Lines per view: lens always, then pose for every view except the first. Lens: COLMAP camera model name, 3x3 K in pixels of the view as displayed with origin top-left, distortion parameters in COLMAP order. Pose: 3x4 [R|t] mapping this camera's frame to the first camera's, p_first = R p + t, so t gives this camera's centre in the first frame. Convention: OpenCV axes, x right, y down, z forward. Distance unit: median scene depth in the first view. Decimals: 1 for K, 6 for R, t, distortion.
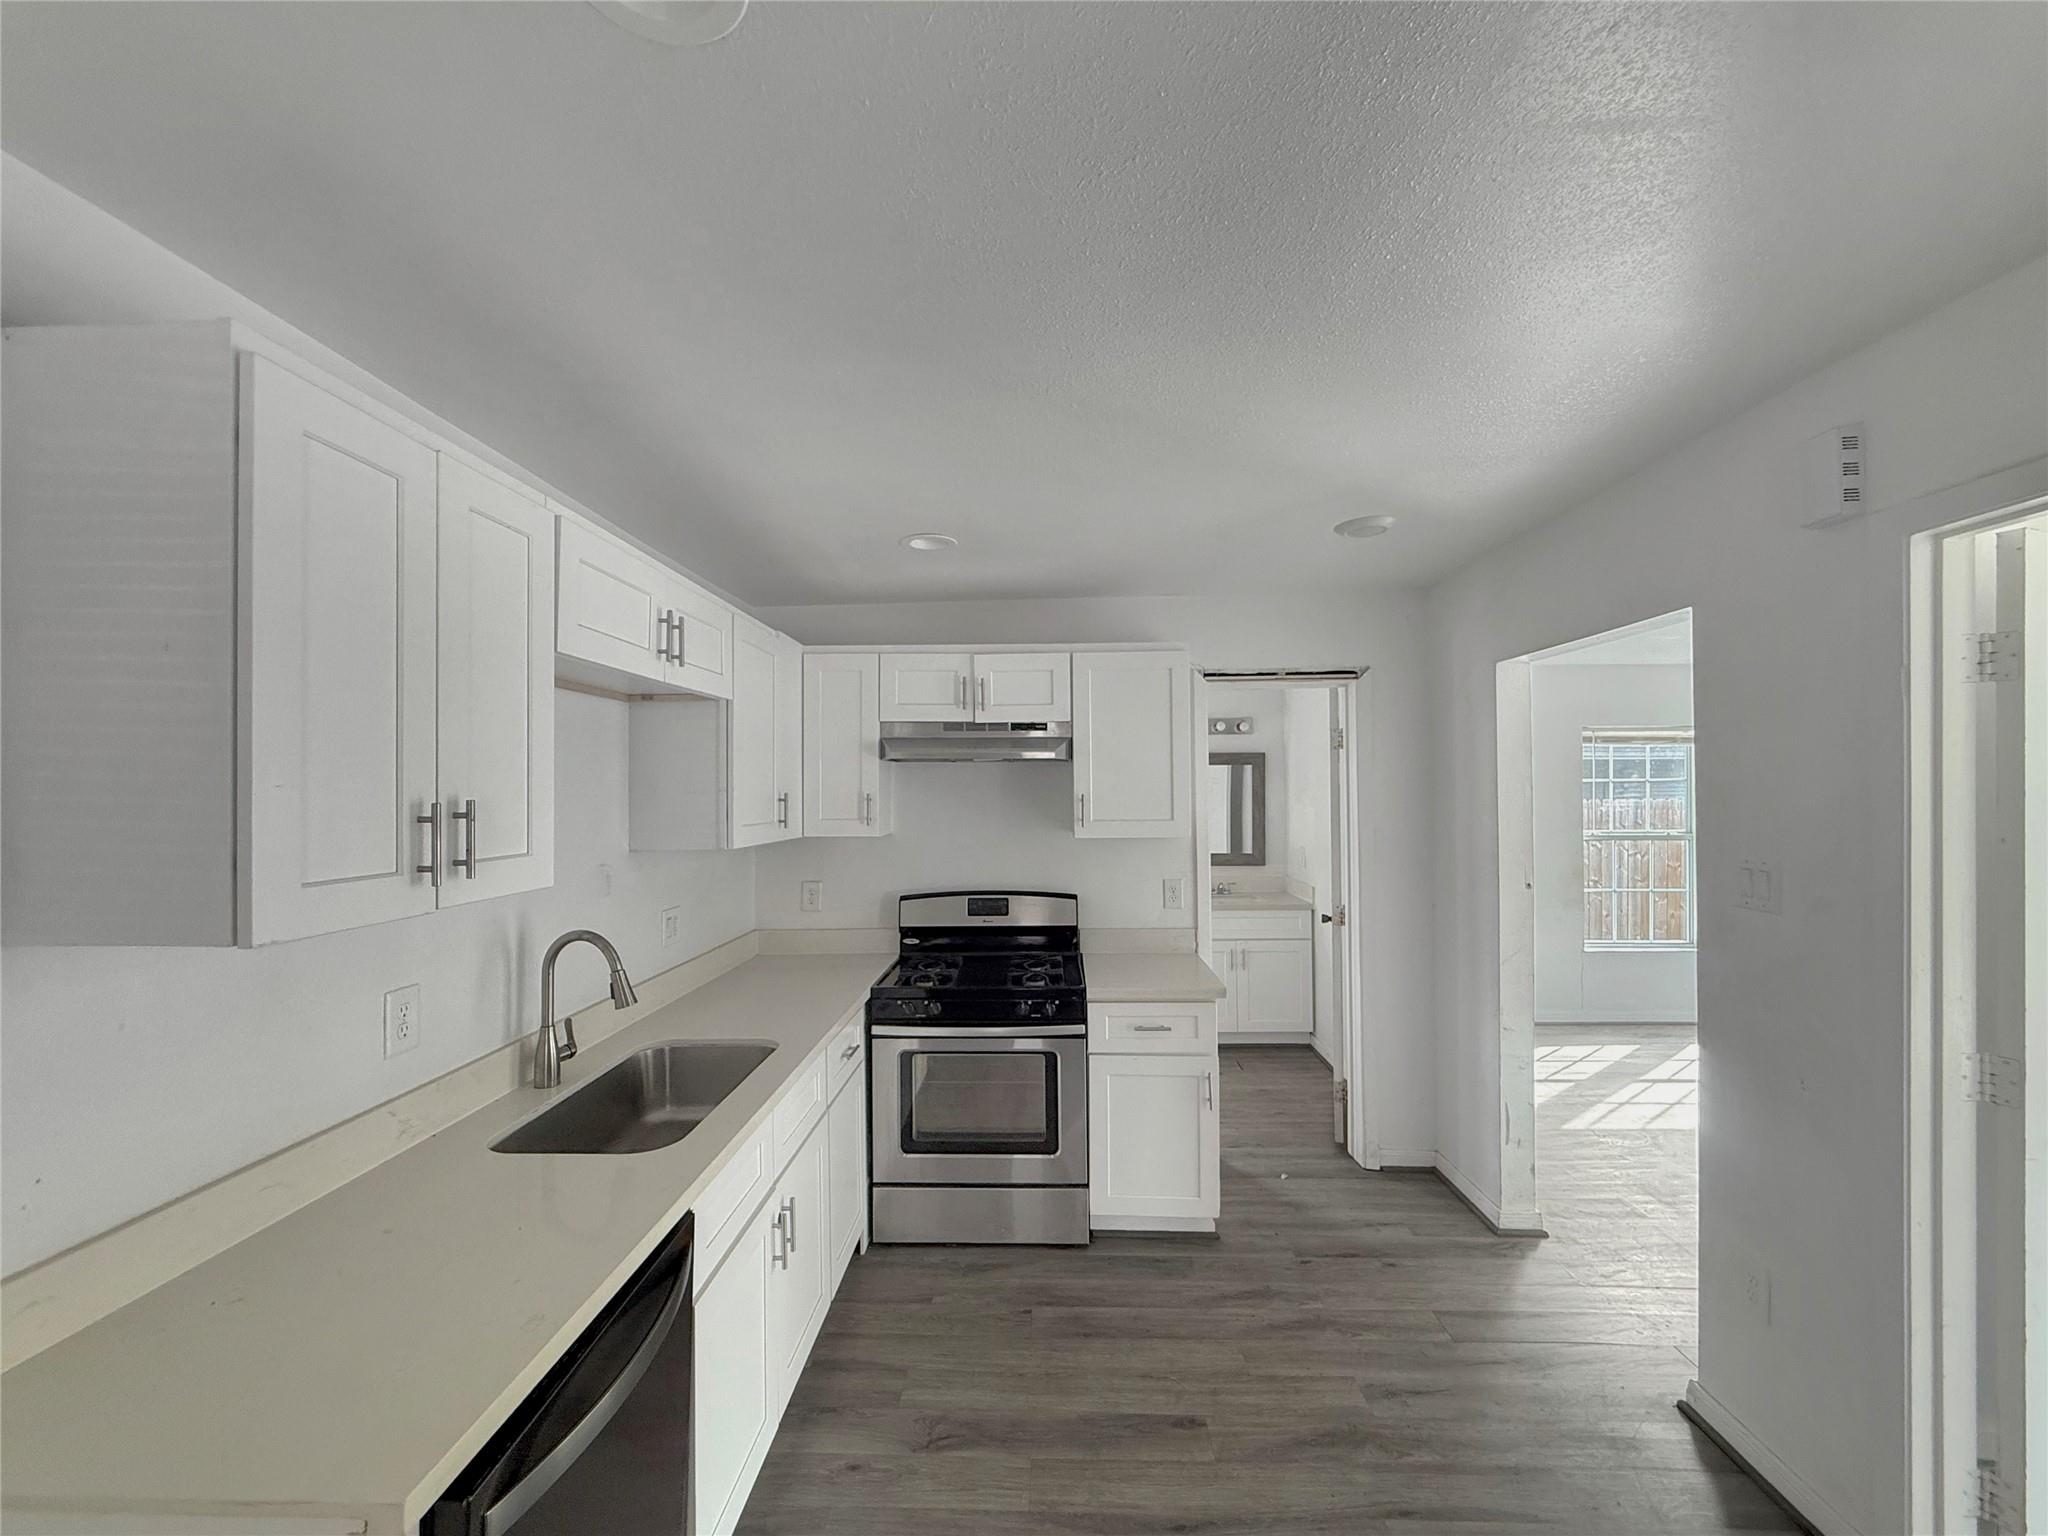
lens RADIAL K [[829.2, 0, 1018.8], [0, 829.2, 779.5], [0, 0, 1]] dist [-0.000868, 0.000302]
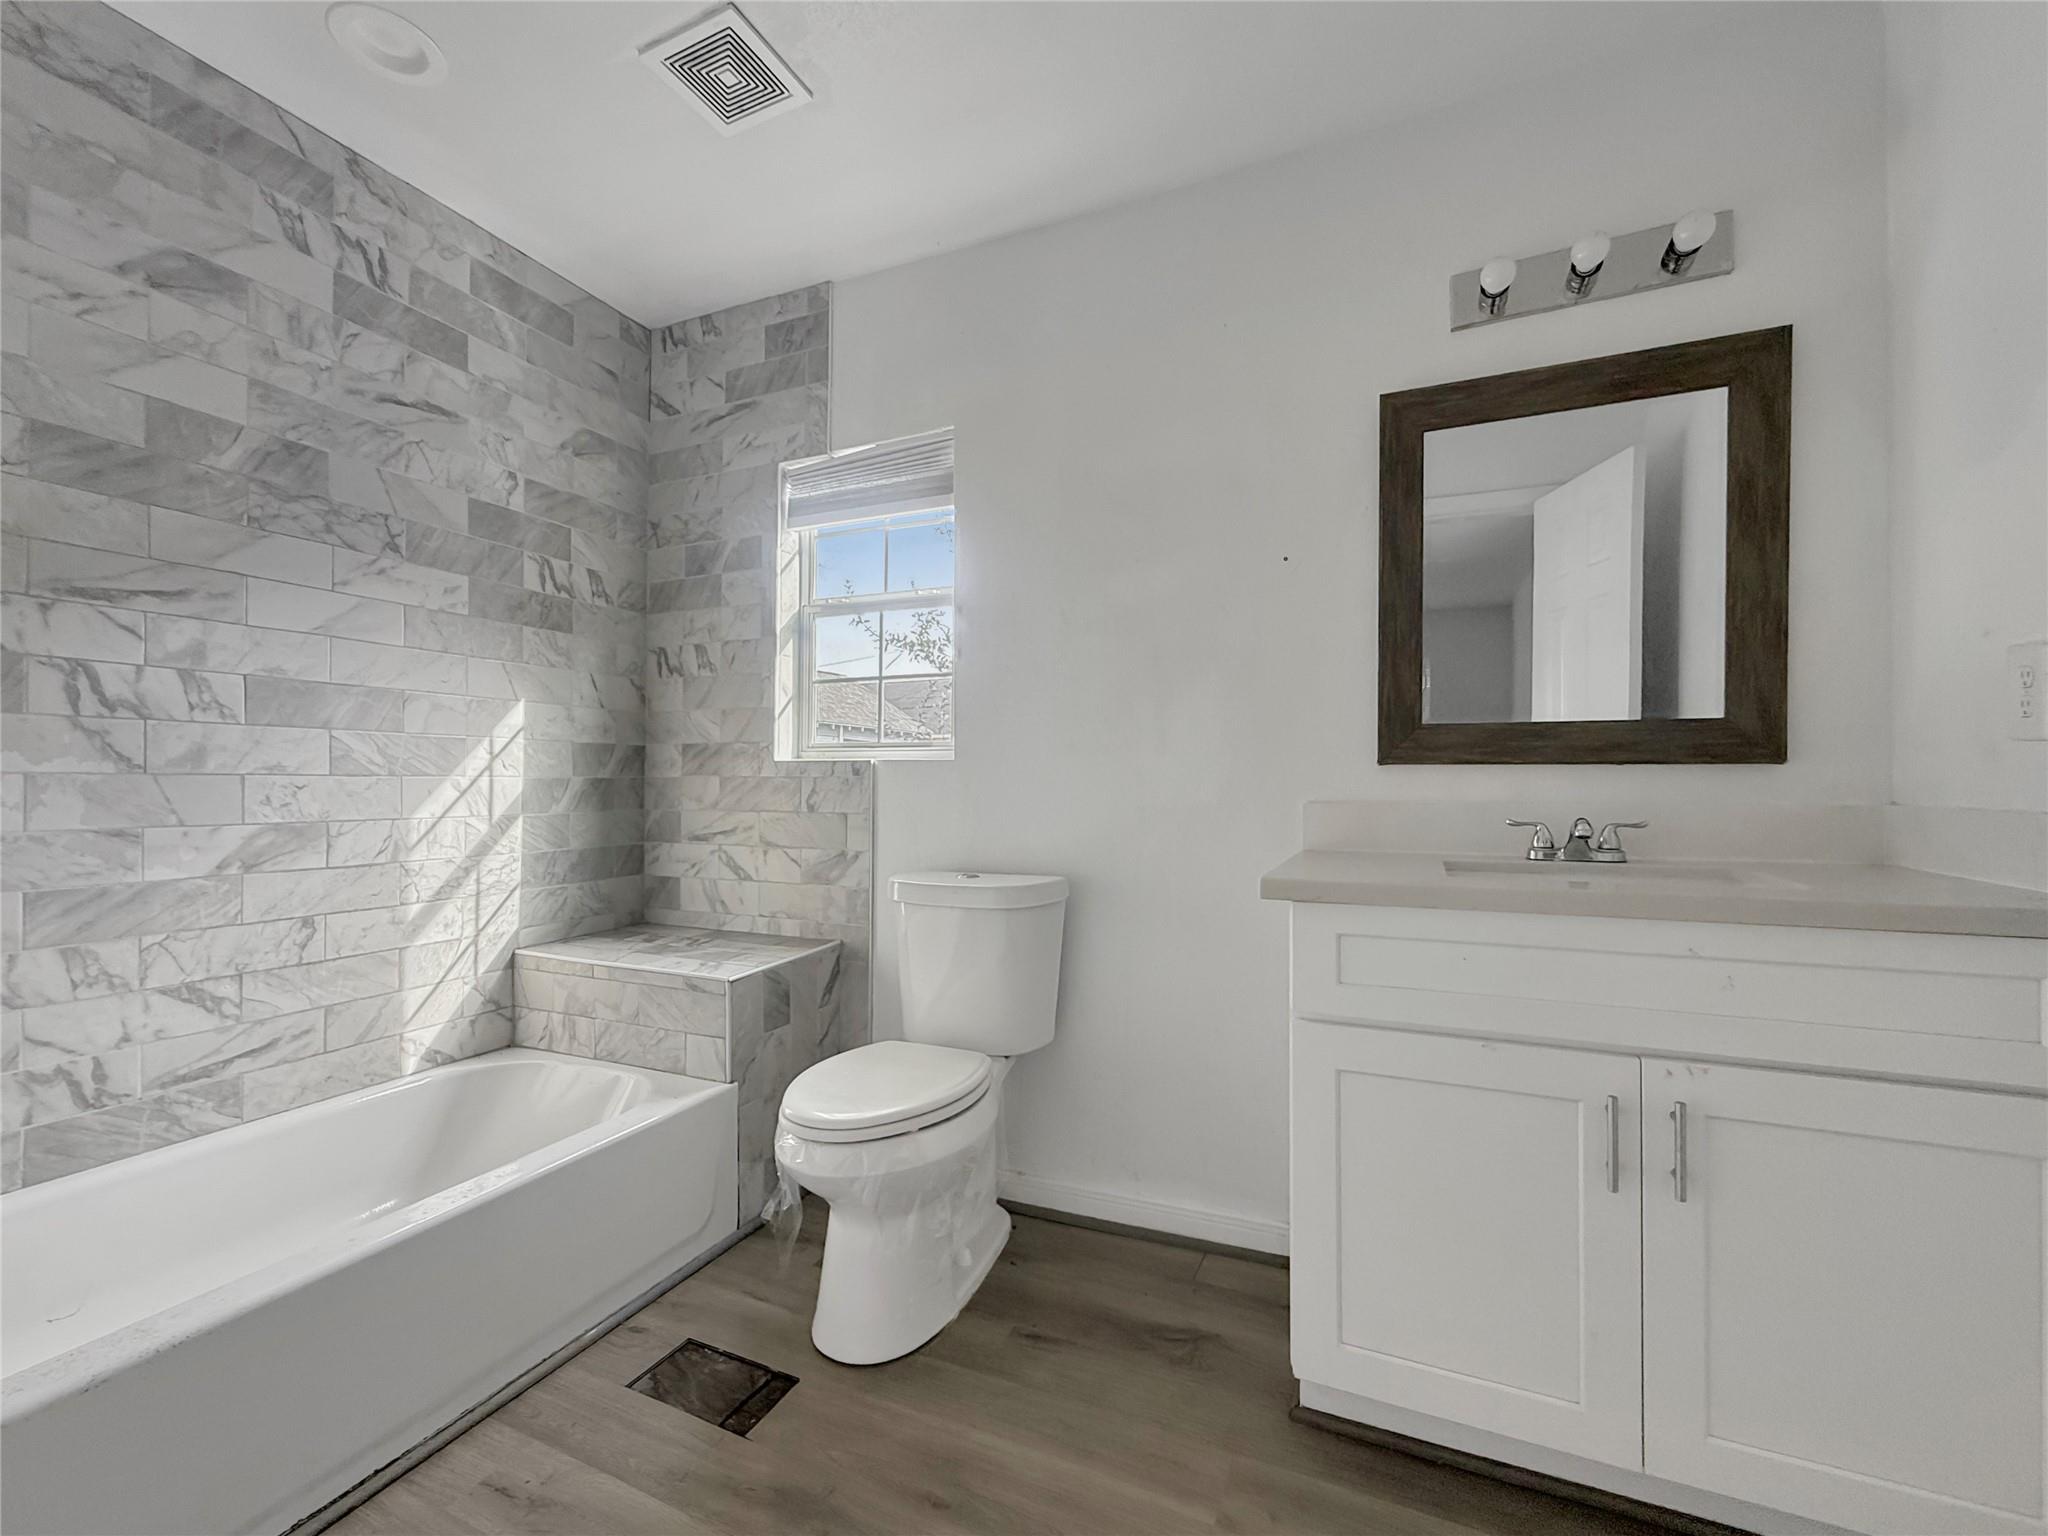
lens RADIAL K [[829.2, 0, 1031.5], [0, 829.2, 779.2], [0, 0, 1]] dist [-0.000868, 0.000302]
pose [[0.922329, 0.006609, -0.386349, 0.341789], [-0.002822, 0.999942, 0.010370, 0.204756], [0.386395, -0.008474, 0.922294, 1.271947]]
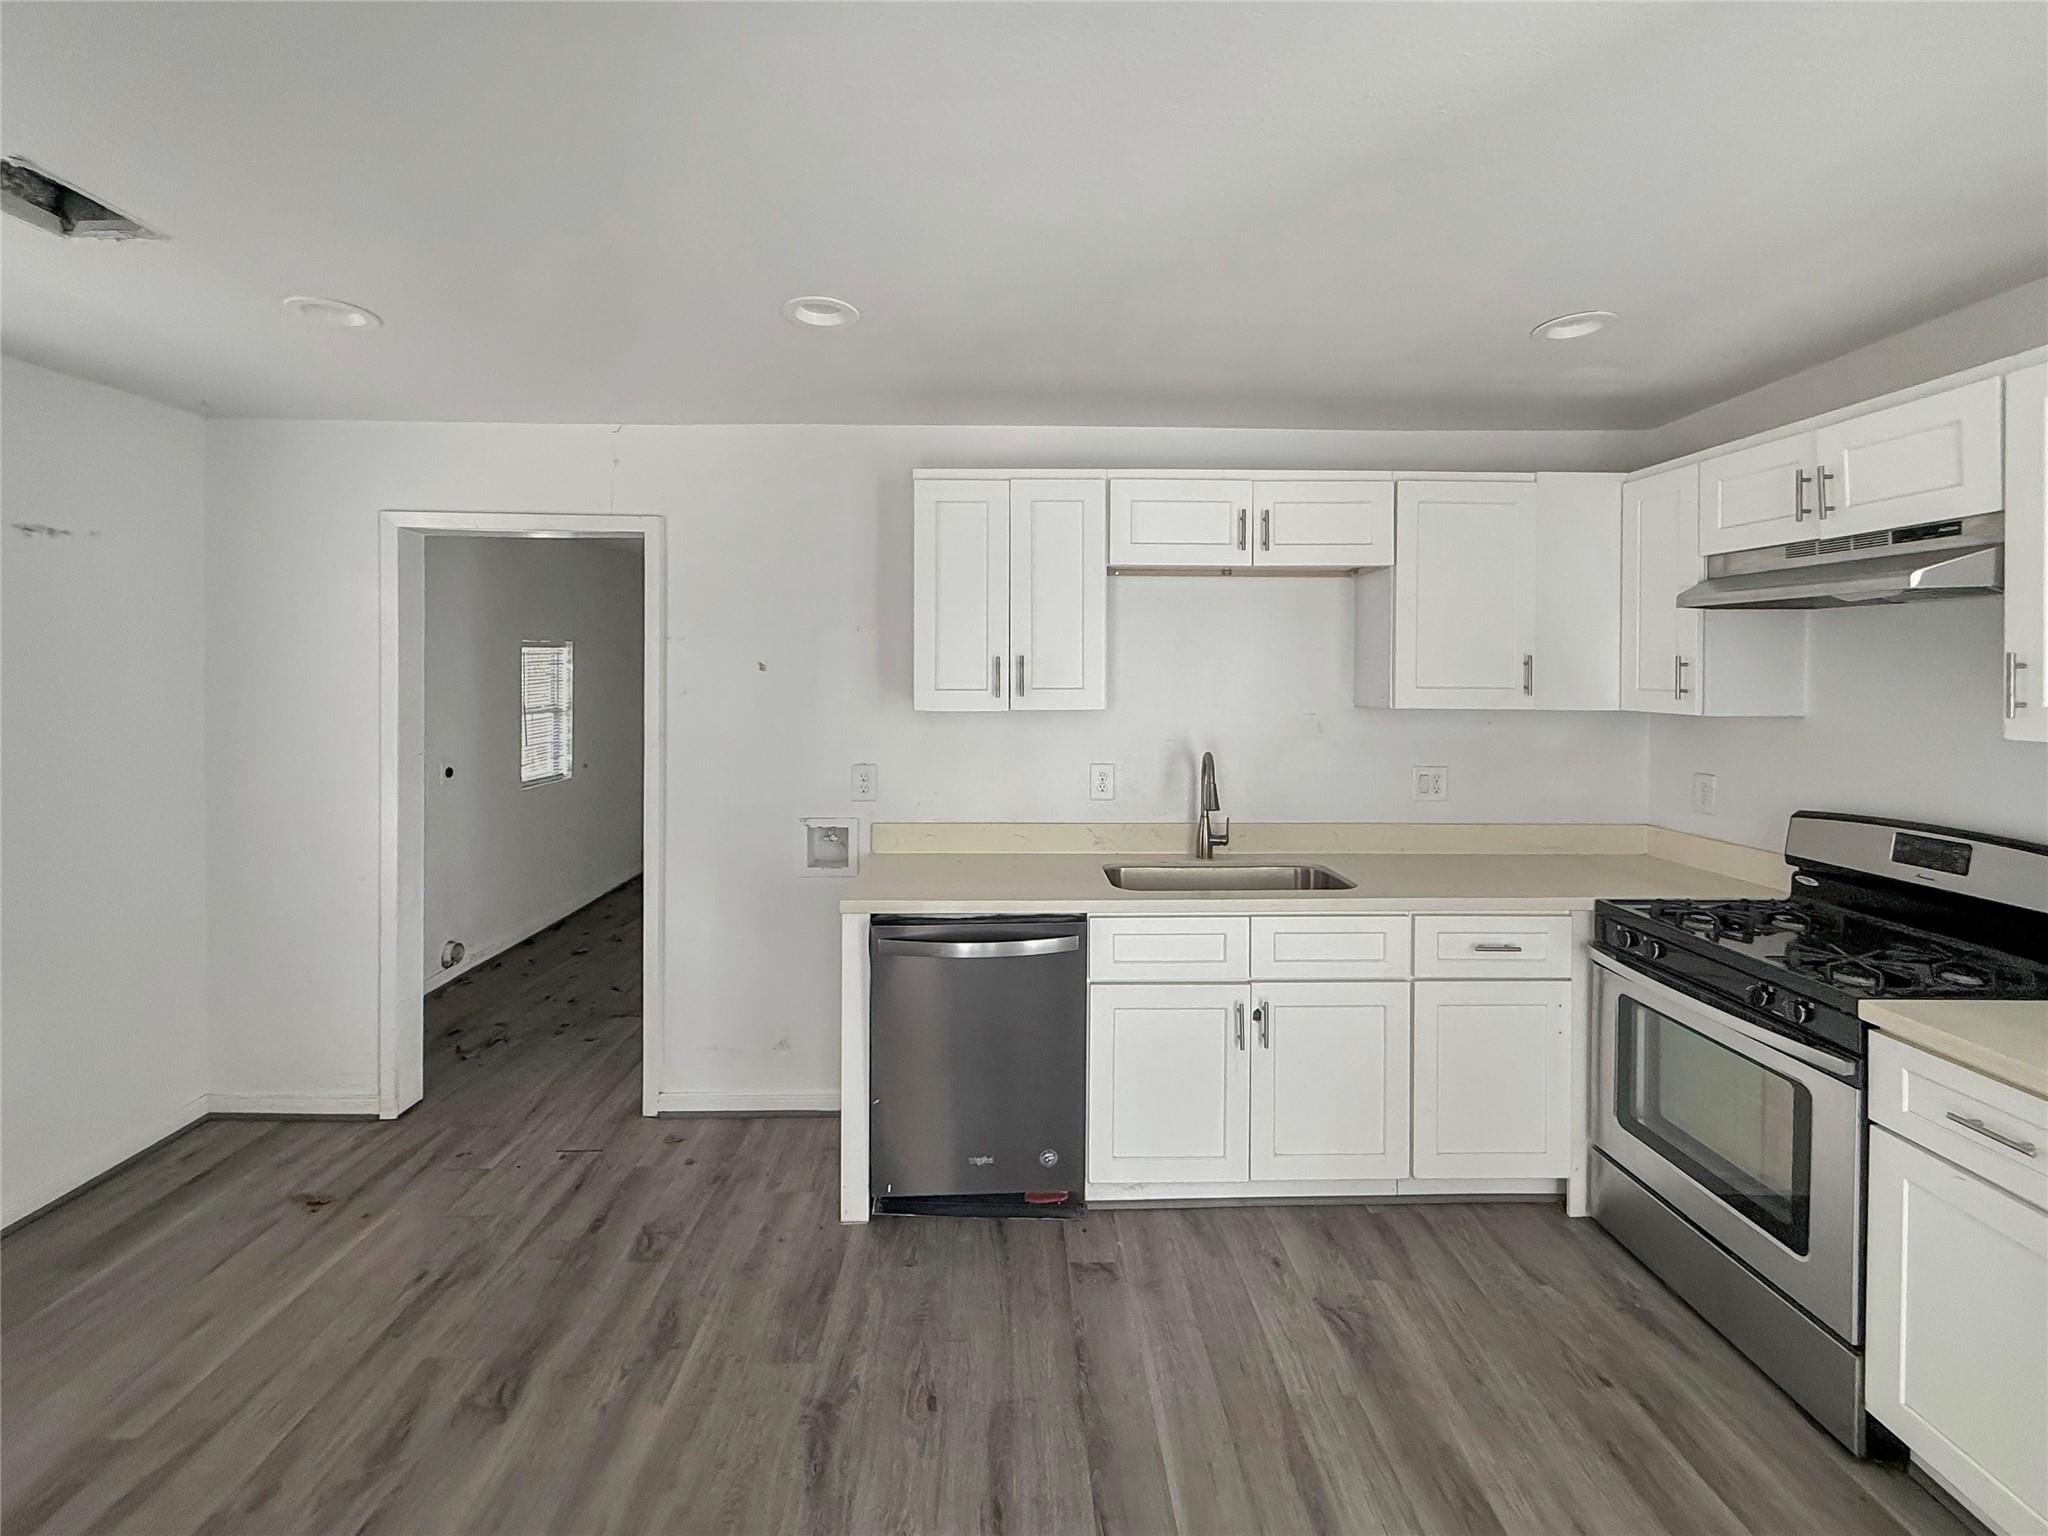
lens RADIAL K [[870.7, 0, 1011.0], [0, 870.7, 681.3], [0, 0, 1]] dist [0.000569, -0.000455]
pose [[0.053152, 0.016369, -0.998452, 0.630390], [0.008820, 0.999819, 0.016860, 0.023544], [0.998547, -0.009702, 0.052998, 0.404500]]
